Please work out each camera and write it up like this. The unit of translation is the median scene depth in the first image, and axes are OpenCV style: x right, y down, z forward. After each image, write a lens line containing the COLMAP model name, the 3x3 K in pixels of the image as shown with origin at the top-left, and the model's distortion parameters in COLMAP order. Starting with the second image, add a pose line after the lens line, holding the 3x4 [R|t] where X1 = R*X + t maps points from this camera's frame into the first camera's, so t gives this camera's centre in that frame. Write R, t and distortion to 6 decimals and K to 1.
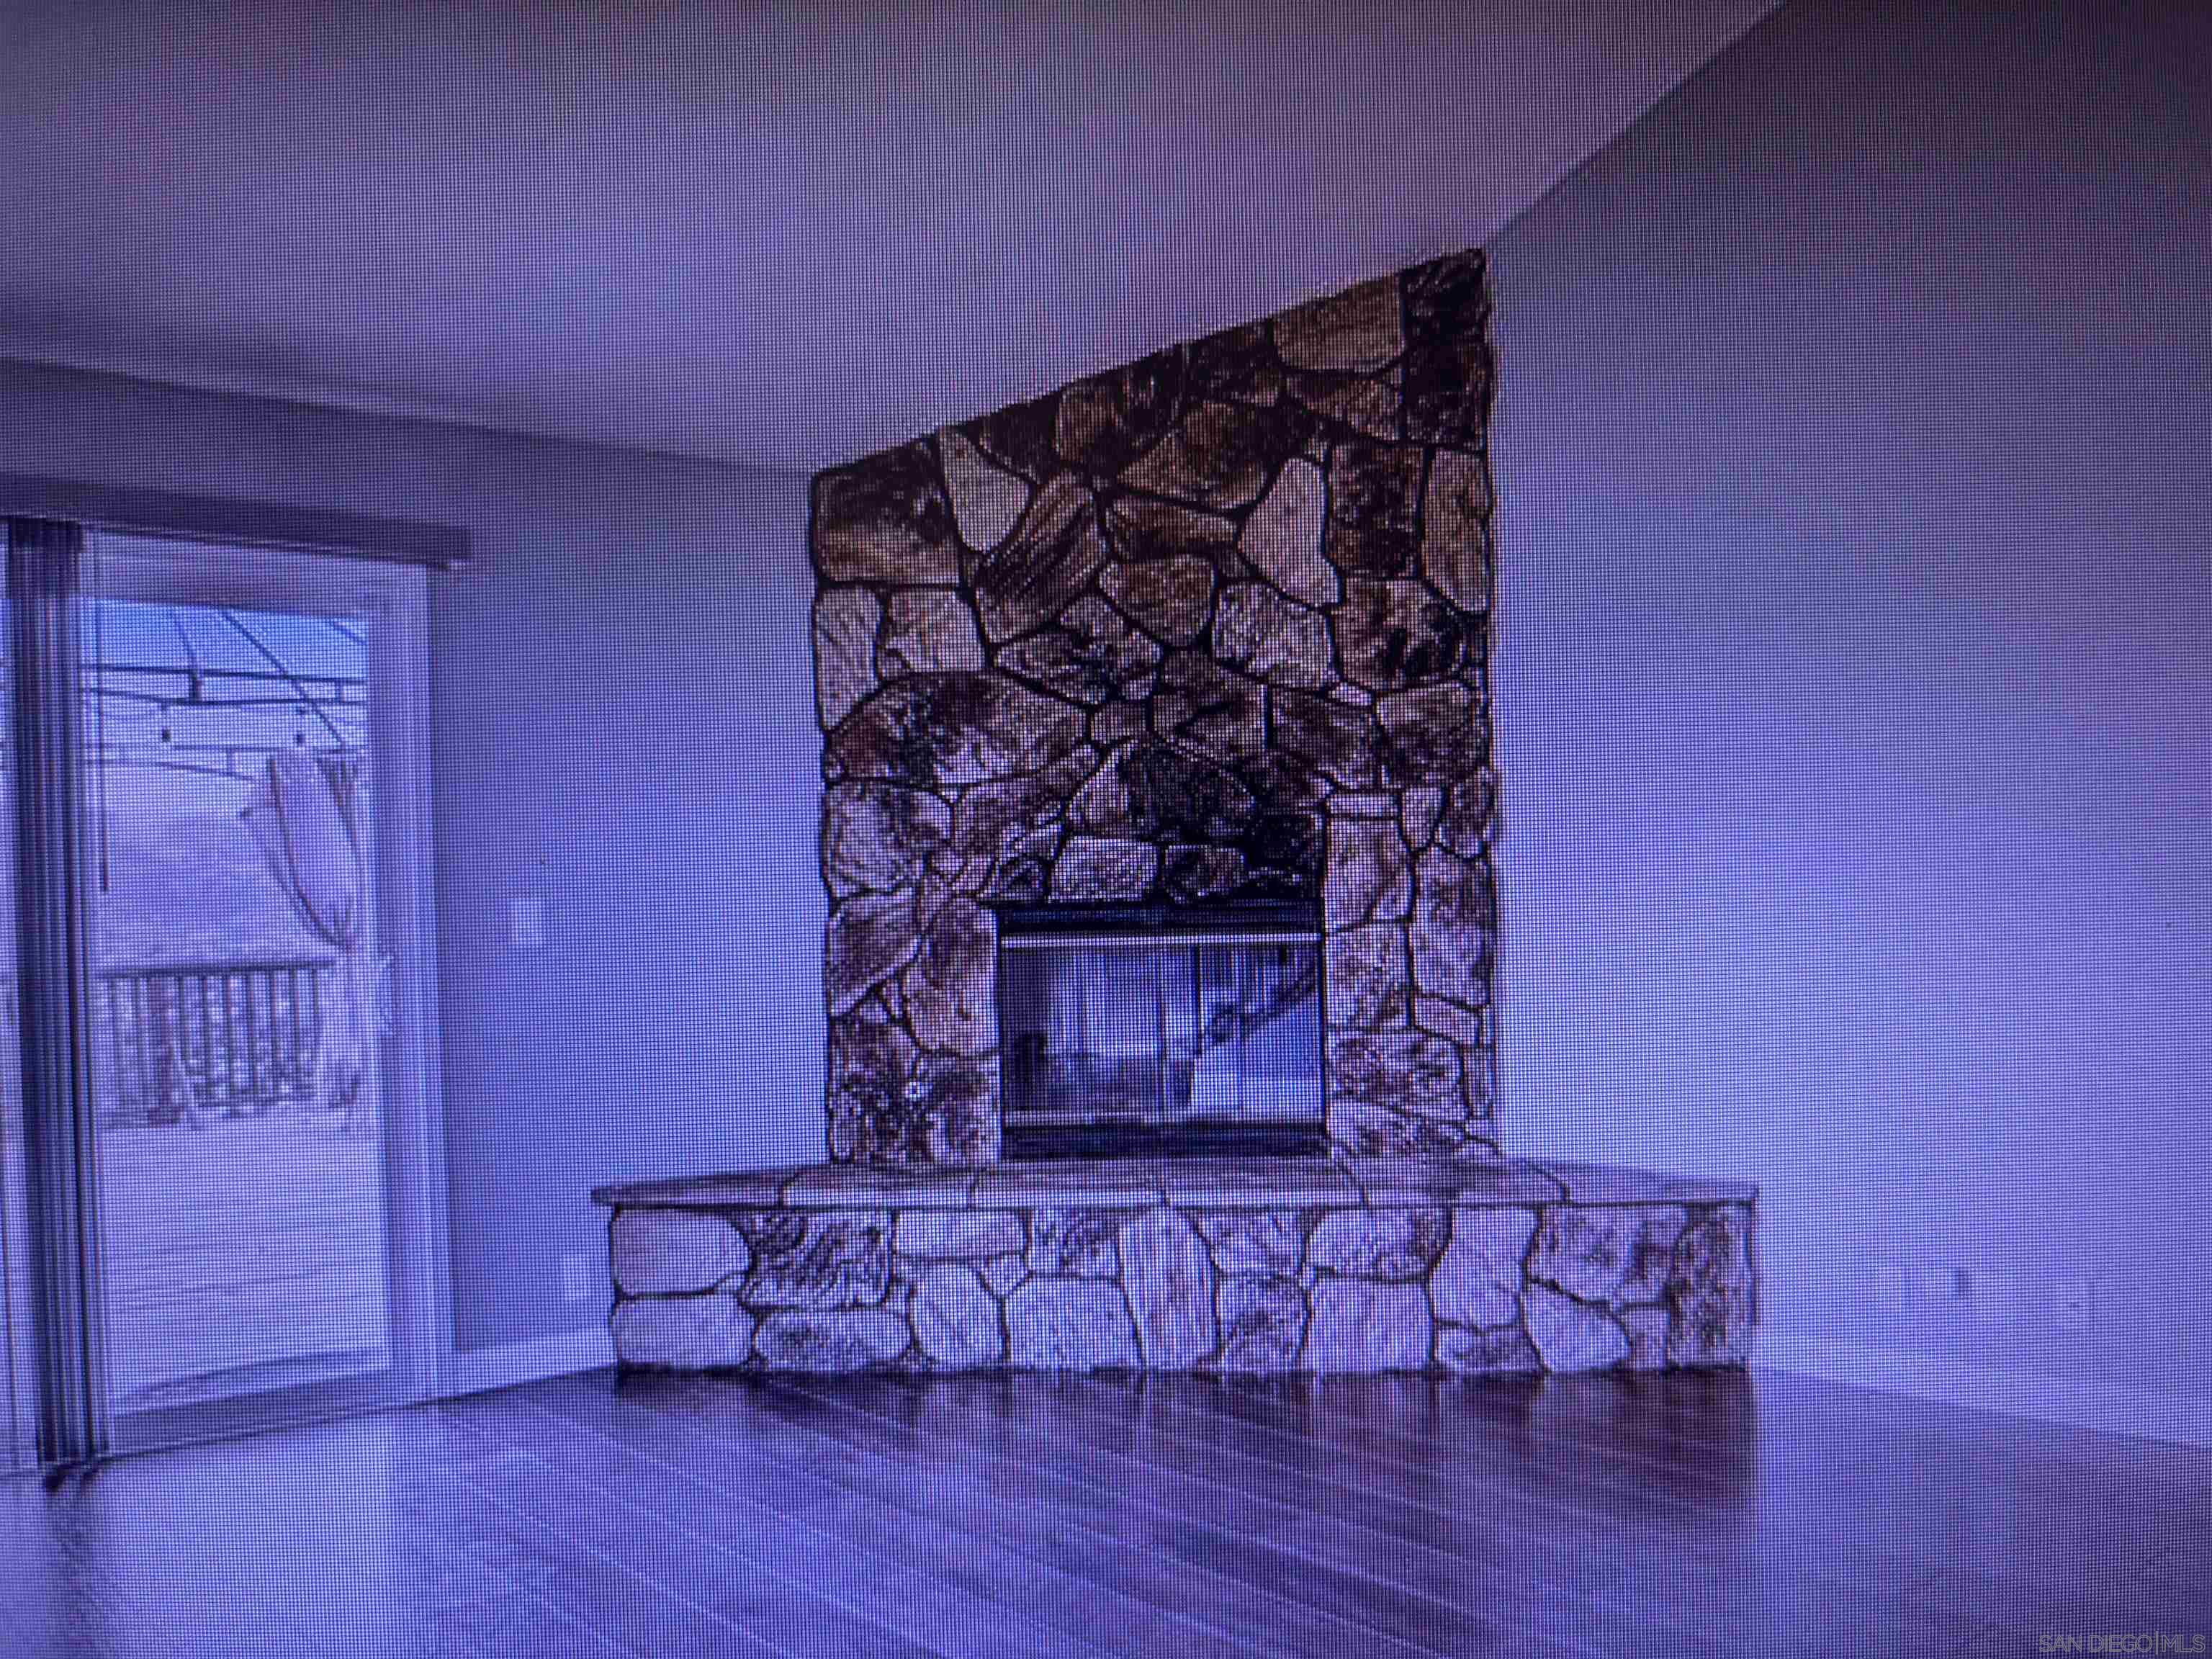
lens RADIAL K [[1975.1, 0, 1106.9], [0, 1975.1, 786.2], [0, 0, 1]] dist [-0.008487, -0.007482]
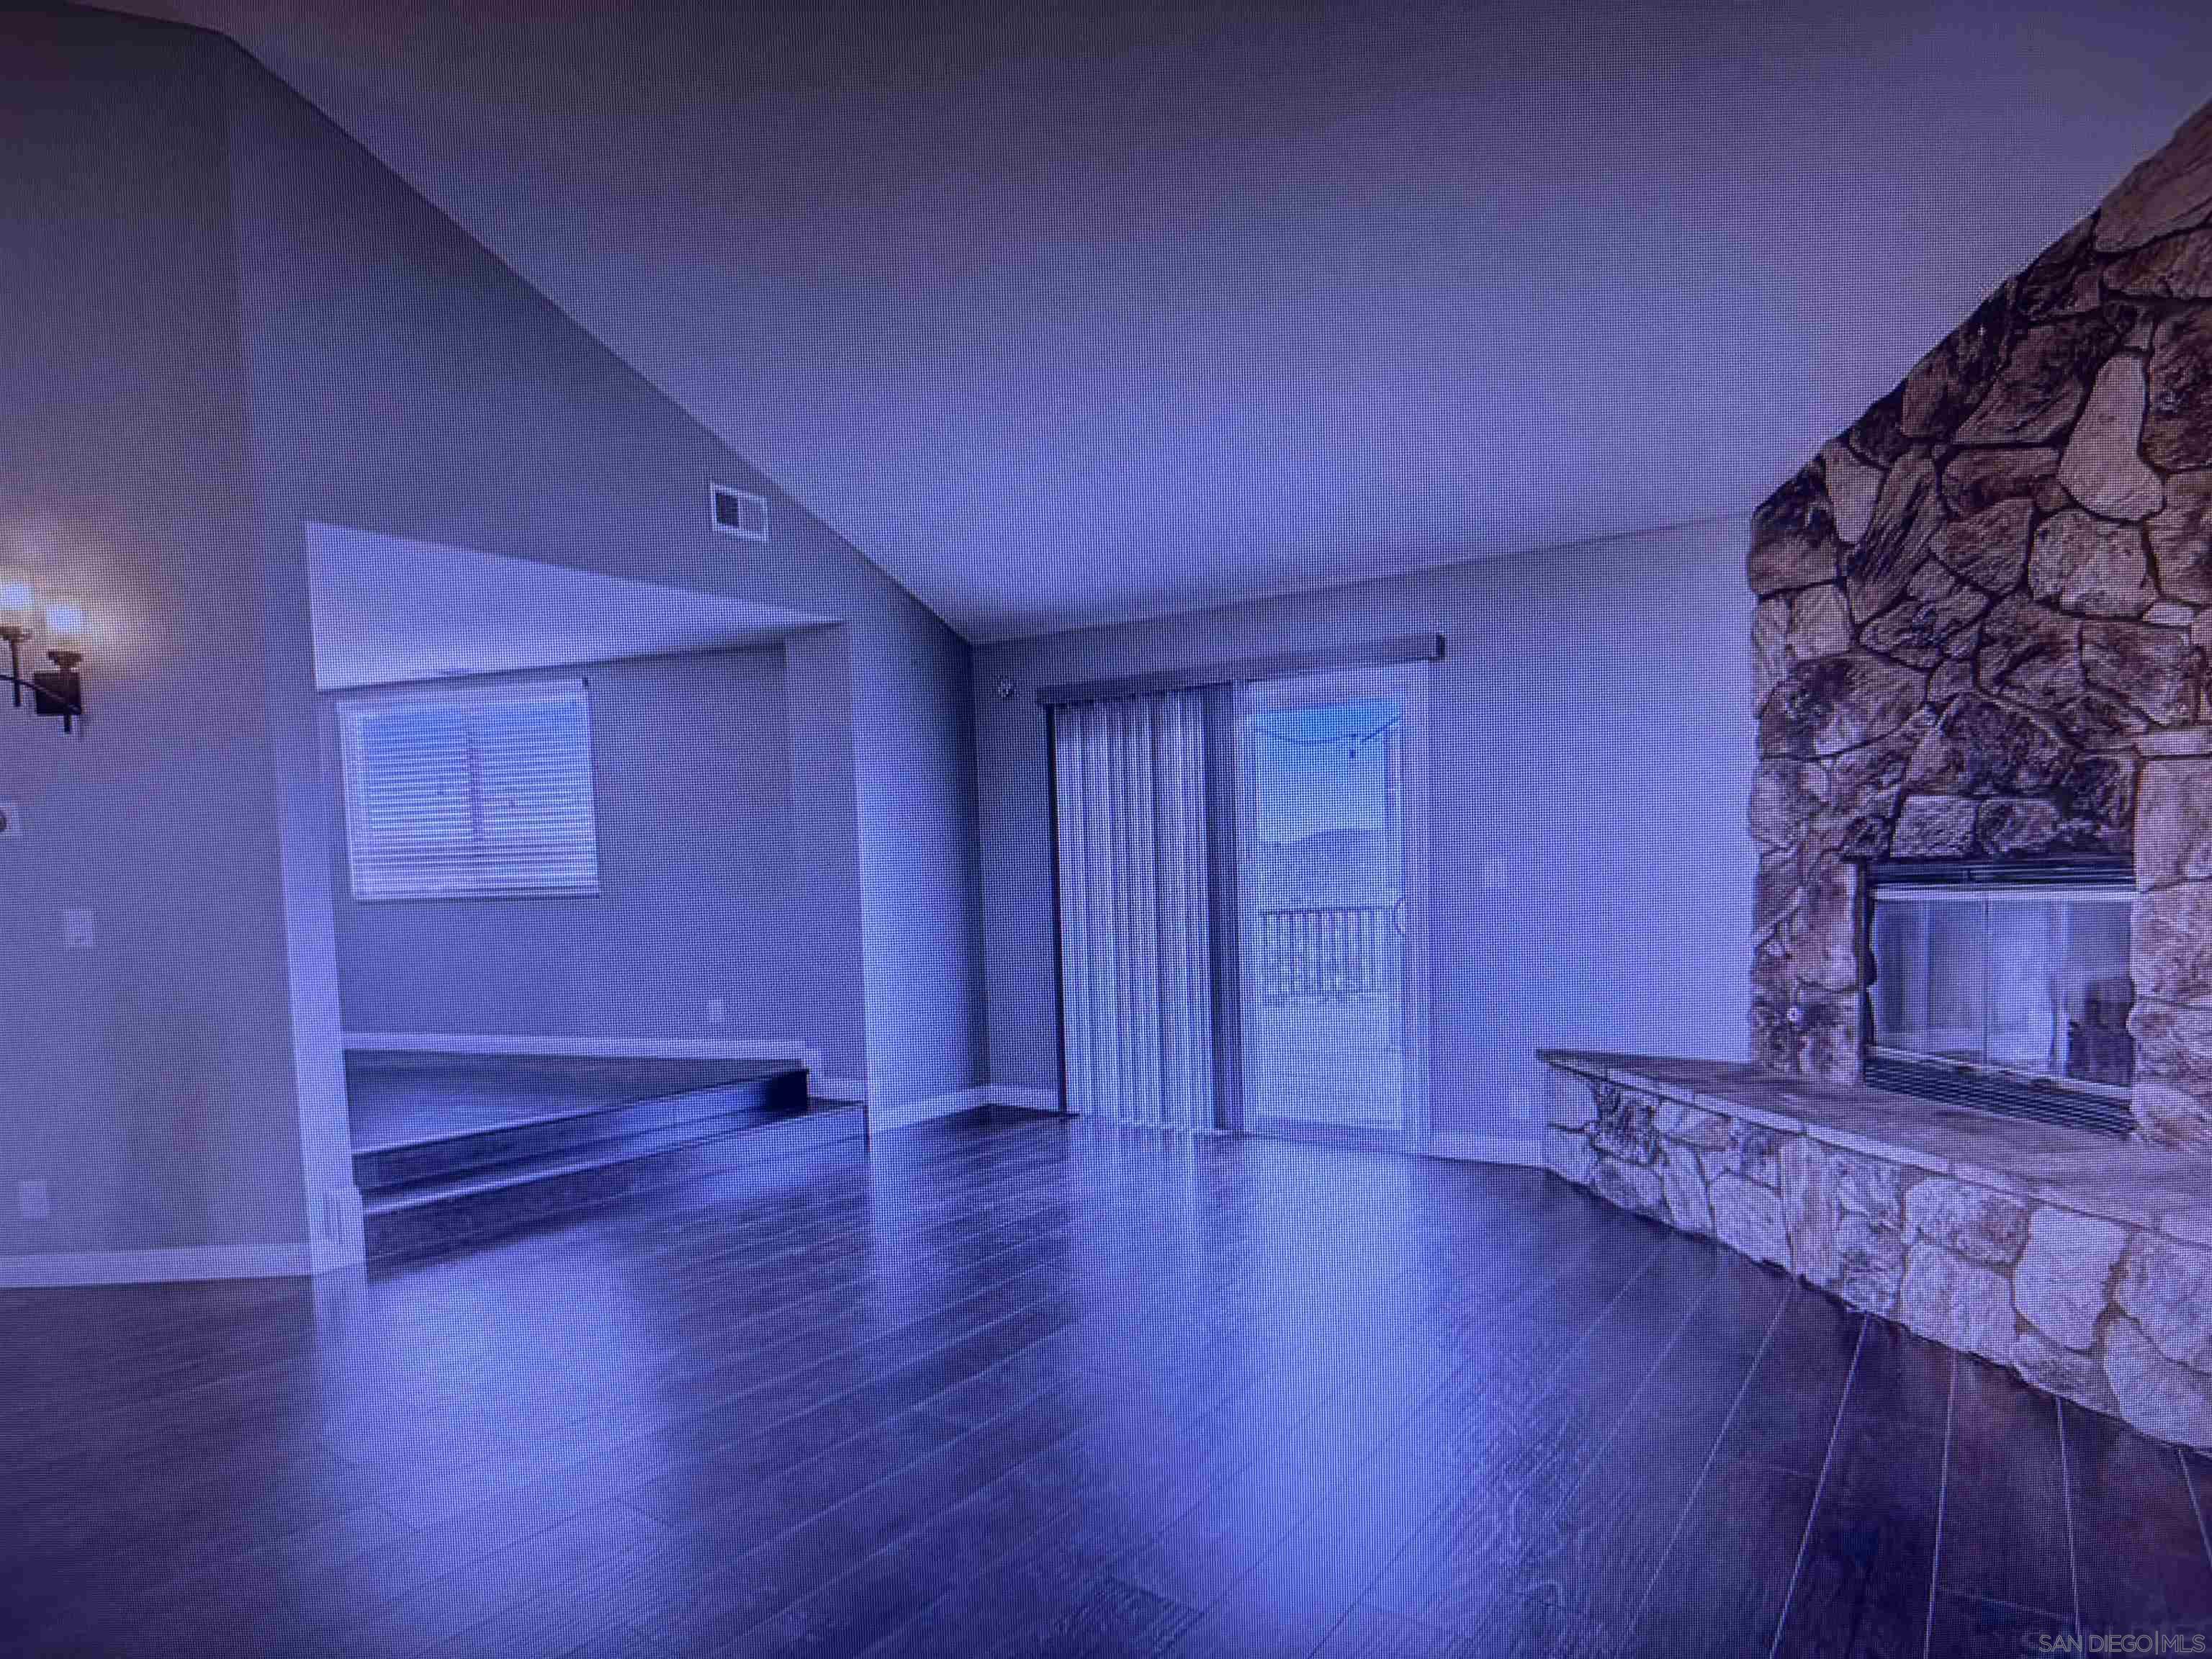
lens RADIAL K [[1670.8, 0, 1106.0], [0, 1670.8, 829.5], [0, 0, 1]] dist [-0.175400, 0.103143]
pose [[0.021189, -0.011130, -0.999714, 0.838272], [0.077163, 0.996974, -0.009464, 0.018665], [0.996793, -0.076941, 0.021984, 0.548645]]
